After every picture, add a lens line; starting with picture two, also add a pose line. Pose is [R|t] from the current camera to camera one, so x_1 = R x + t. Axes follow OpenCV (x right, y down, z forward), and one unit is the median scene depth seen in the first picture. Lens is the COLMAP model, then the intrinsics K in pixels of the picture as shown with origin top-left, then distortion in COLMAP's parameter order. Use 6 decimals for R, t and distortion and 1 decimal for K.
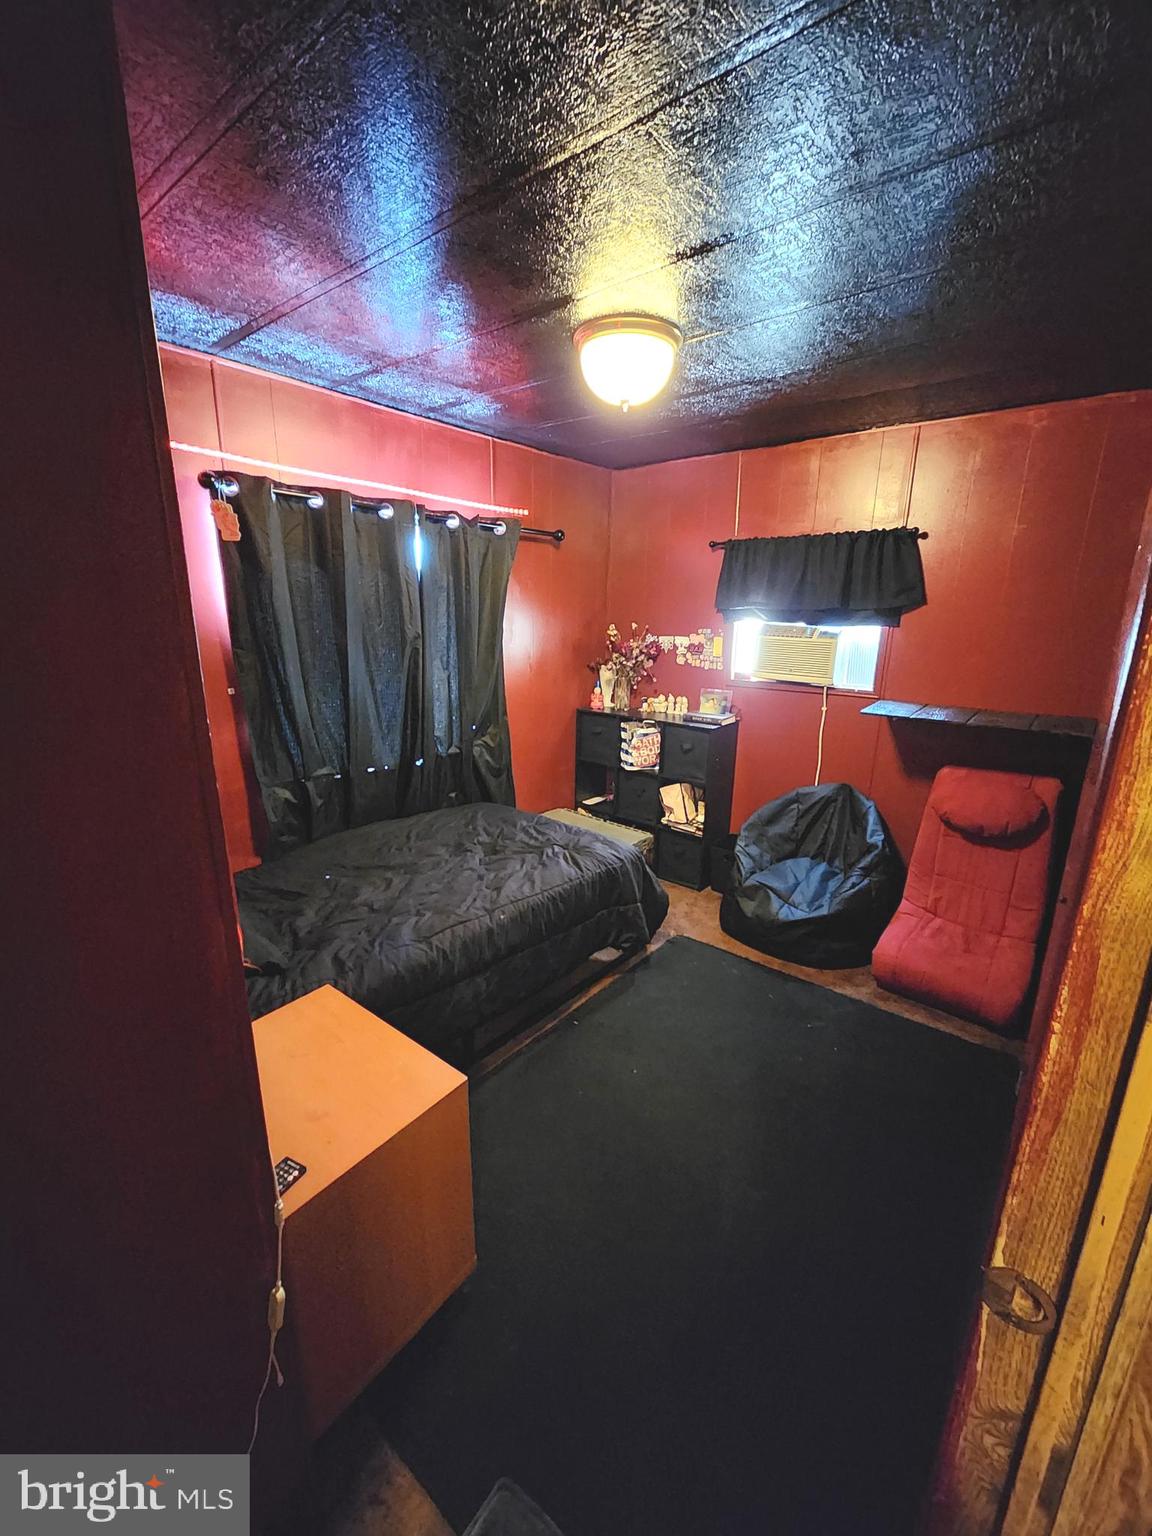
lens RADIAL K [[629.1, 0, 572.2], [0, 629.1, 769.6], [0, 0, 1]] dist [0.003342, -0.002000]
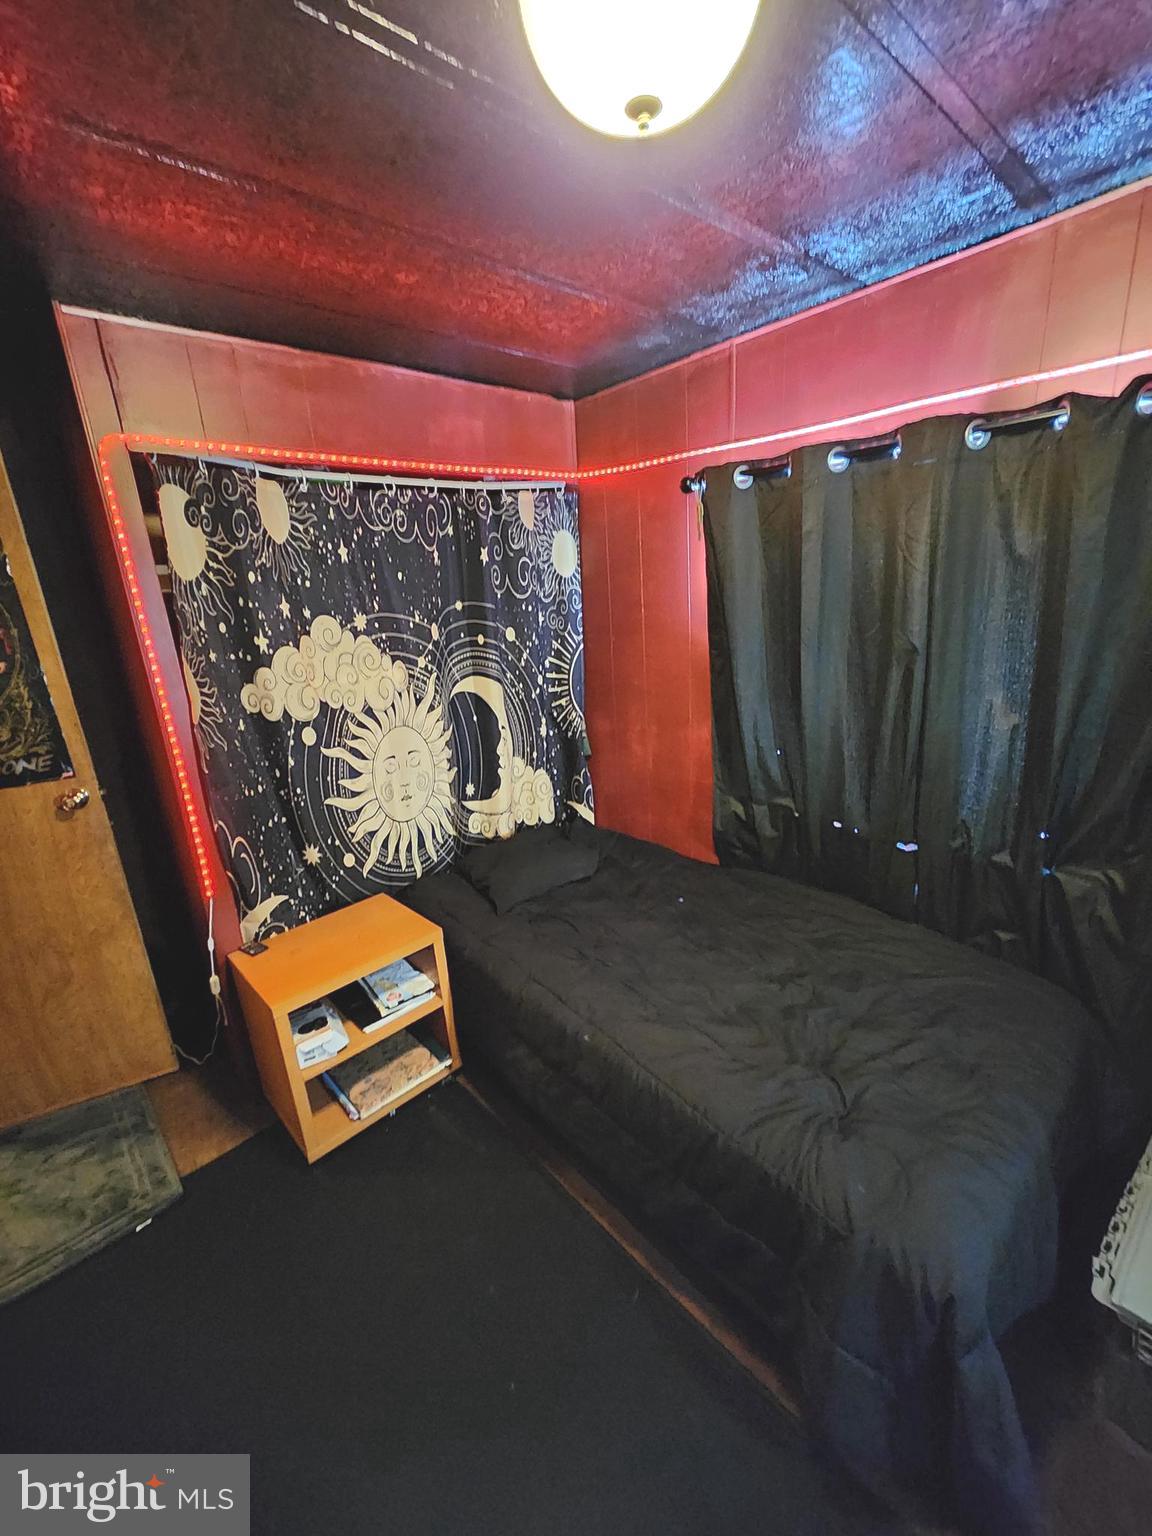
lens RADIAL K [[629.1, 0, 576.1], [0, 629.1, 765.6], [0, 0, 1]] dist [0.003342, -0.002000]
pose [[-0.141742, 0.265773, -0.953559, 0.239632], [-0.187001, 0.938751, 0.289442, -0.130903], [0.972080, 0.219343, -0.083360, 0.450889]]
